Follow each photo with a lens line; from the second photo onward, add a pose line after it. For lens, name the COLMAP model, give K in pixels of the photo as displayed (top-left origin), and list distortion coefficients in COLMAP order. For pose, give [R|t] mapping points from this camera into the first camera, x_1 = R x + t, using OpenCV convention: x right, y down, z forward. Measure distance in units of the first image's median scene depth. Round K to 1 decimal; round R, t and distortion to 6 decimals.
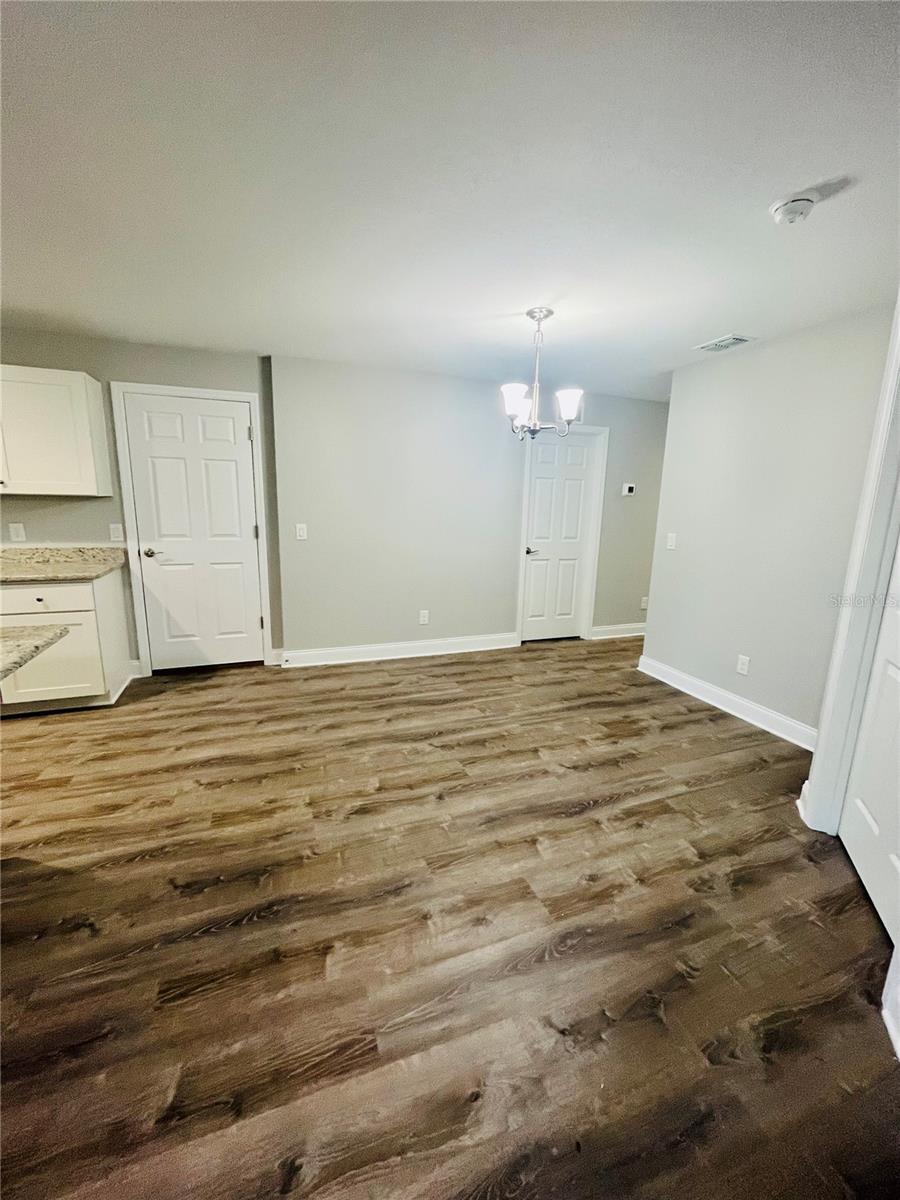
lens RADIAL K [[481.9, 0, 442.9], [0, 481.9, 594.9], [0, 0, 1]] dist [-0.001425, 0.000847]
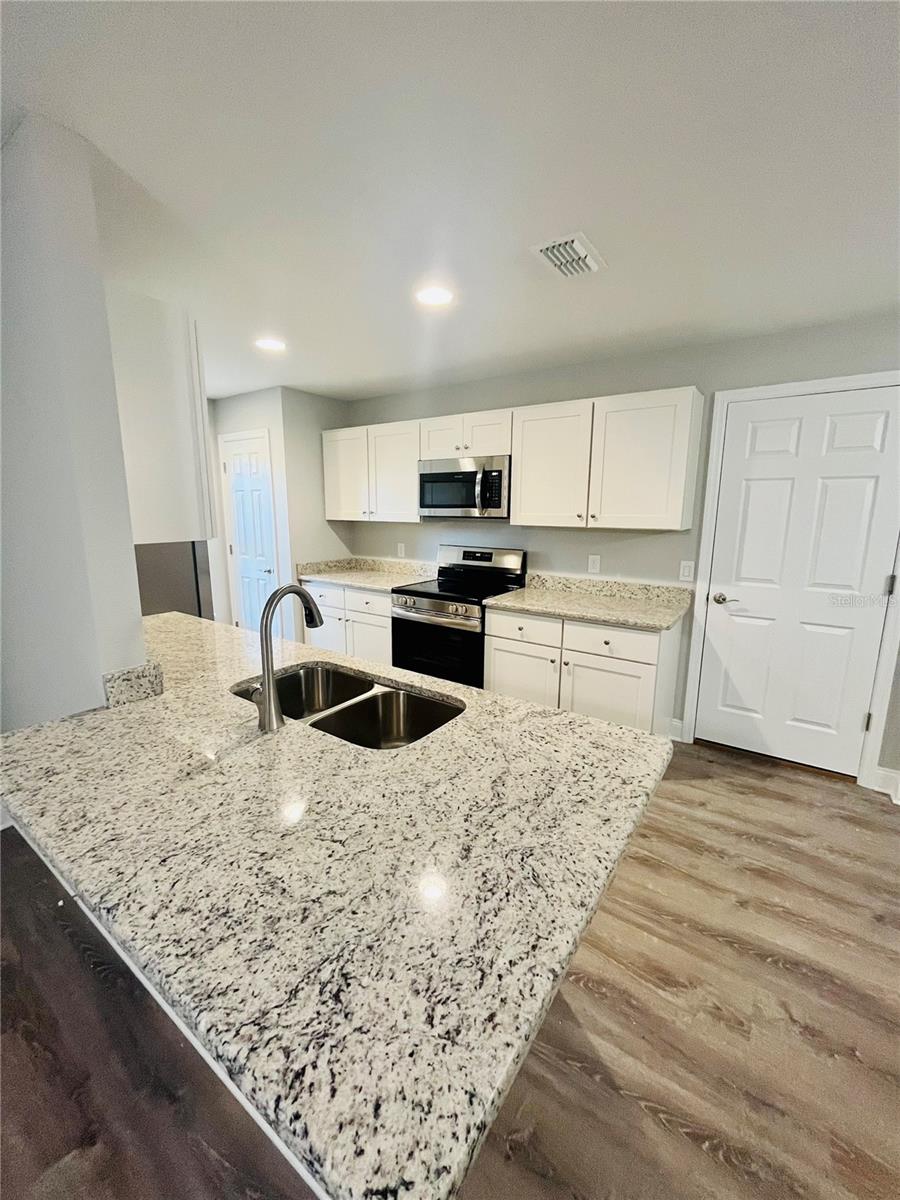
lens RADIAL K [[481.9, 0, 452.4], [0, 481.9, 600.7], [0, 0, 1]] dist [-0.001425, 0.000847]
pose [[0.575633, 0.135789, -0.806355, -0.261137], [-0.151590, 0.986743, 0.057950, -0.075767], [0.803534, 0.088877, 0.588586, 0.199133]]
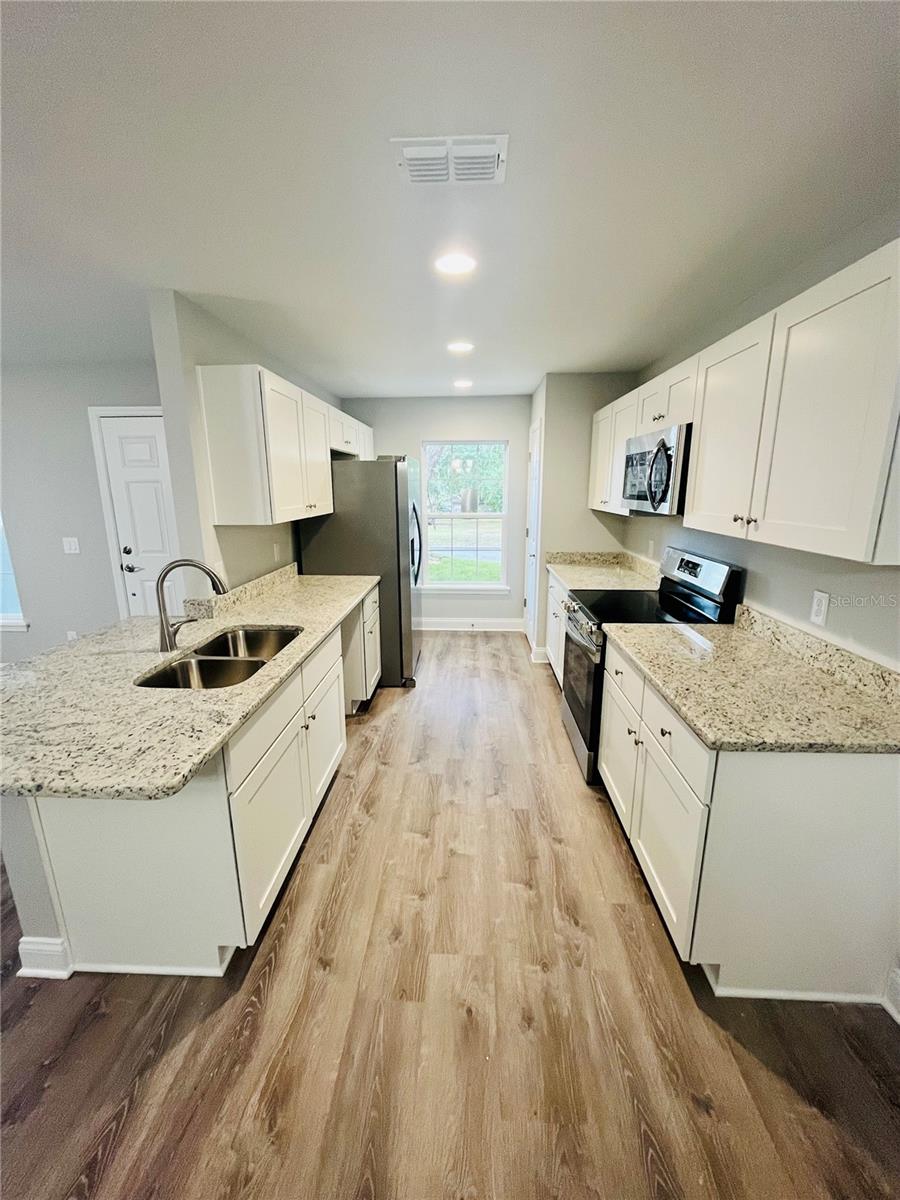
lens RADIAL K [[481.9, 0, 450.9], [0, 481.9, 595.9], [0, 0, 1]] dist [-0.001425, 0.000847]
pose [[-0.385986, 0.184600, -0.903846, -0.251366], [-0.186853, 0.943821, 0.272559, -0.238057], [0.903383, 0.274090, -0.329808, 0.878692]]
